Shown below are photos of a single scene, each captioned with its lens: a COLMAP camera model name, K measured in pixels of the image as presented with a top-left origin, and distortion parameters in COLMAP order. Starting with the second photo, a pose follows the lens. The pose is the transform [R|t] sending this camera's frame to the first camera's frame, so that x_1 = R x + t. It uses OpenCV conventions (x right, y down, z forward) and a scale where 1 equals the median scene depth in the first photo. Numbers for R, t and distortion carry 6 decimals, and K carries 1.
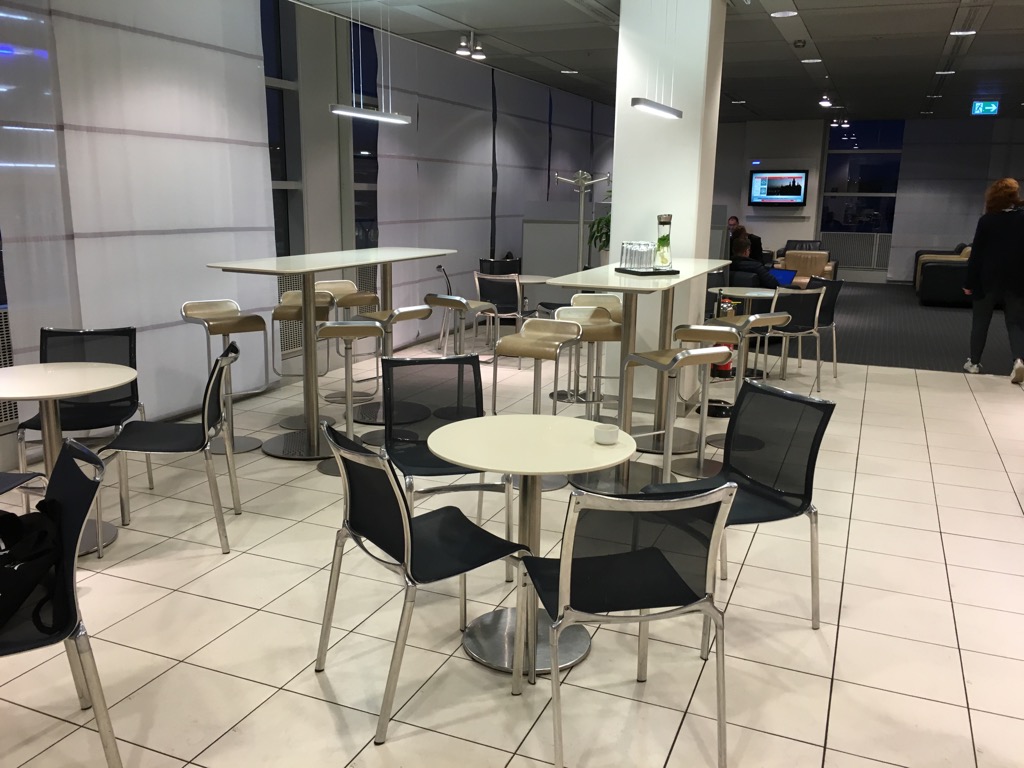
lens RADIAL K [[880.3, 0, 512.0], [0, 880.3, 384.0], [0, 0, 1]] dist [0.068574, -0.087231]
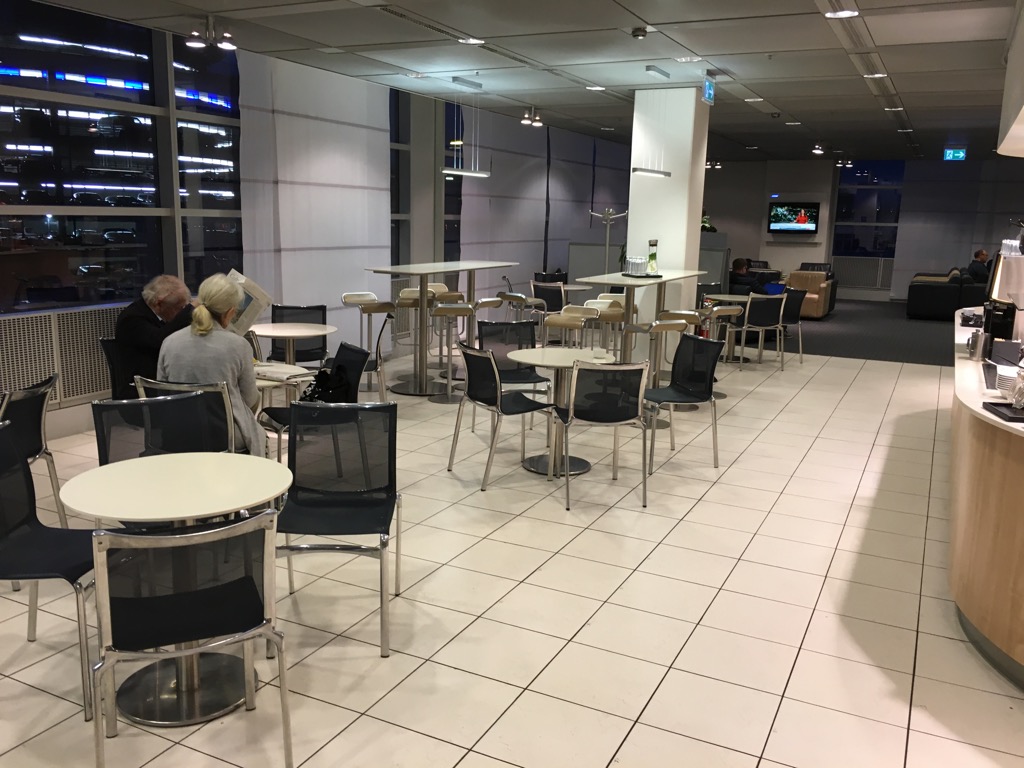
lens RADIAL K [[880.3, 0, 512.0], [0, 880.3, 384.0], [0, 0, 1]] dist [0.068574, -0.087231]
pose [[0.998080, 0.020081, -0.058585, 0.012981], [-0.021549, 0.999467, -0.024539, 0.075662], [0.058061, 0.025754, 0.997981, -0.401317]]
